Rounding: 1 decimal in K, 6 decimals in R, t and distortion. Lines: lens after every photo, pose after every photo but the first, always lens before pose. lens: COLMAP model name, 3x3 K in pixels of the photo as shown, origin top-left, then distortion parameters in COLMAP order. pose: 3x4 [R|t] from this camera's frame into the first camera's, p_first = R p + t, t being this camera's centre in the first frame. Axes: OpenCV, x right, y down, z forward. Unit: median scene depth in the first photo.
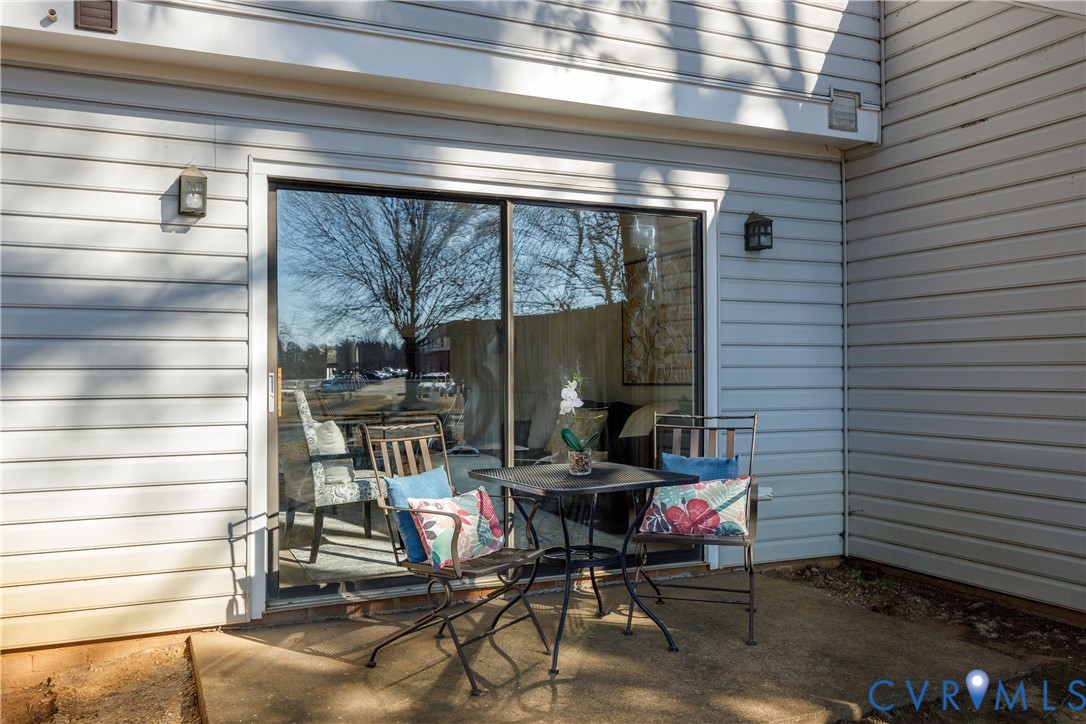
lens RADIAL K [[911.5, 0, 543.0], [0, 911.5, 358.6], [0, 0, 1]] dist [0.013839, 0.003735]
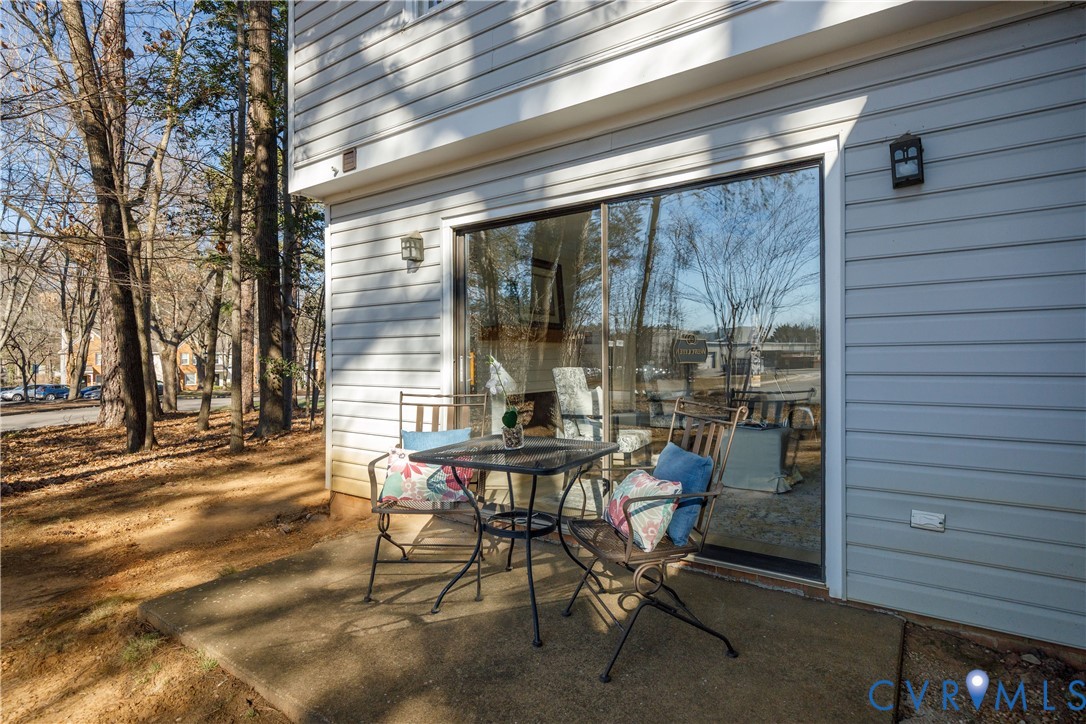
lens RADIAL K [[579.8, 0, 543.1], [0, 579.8, 367.6], [0, 0, 1]] dist [-0.020850, -0.000753]
pose [[0.489094, 0.020038, -0.872001, 0.618067], [0.021576, 0.999152, 0.035061, 0.003385], [0.871964, -0.035962, 0.488247, 0.655731]]
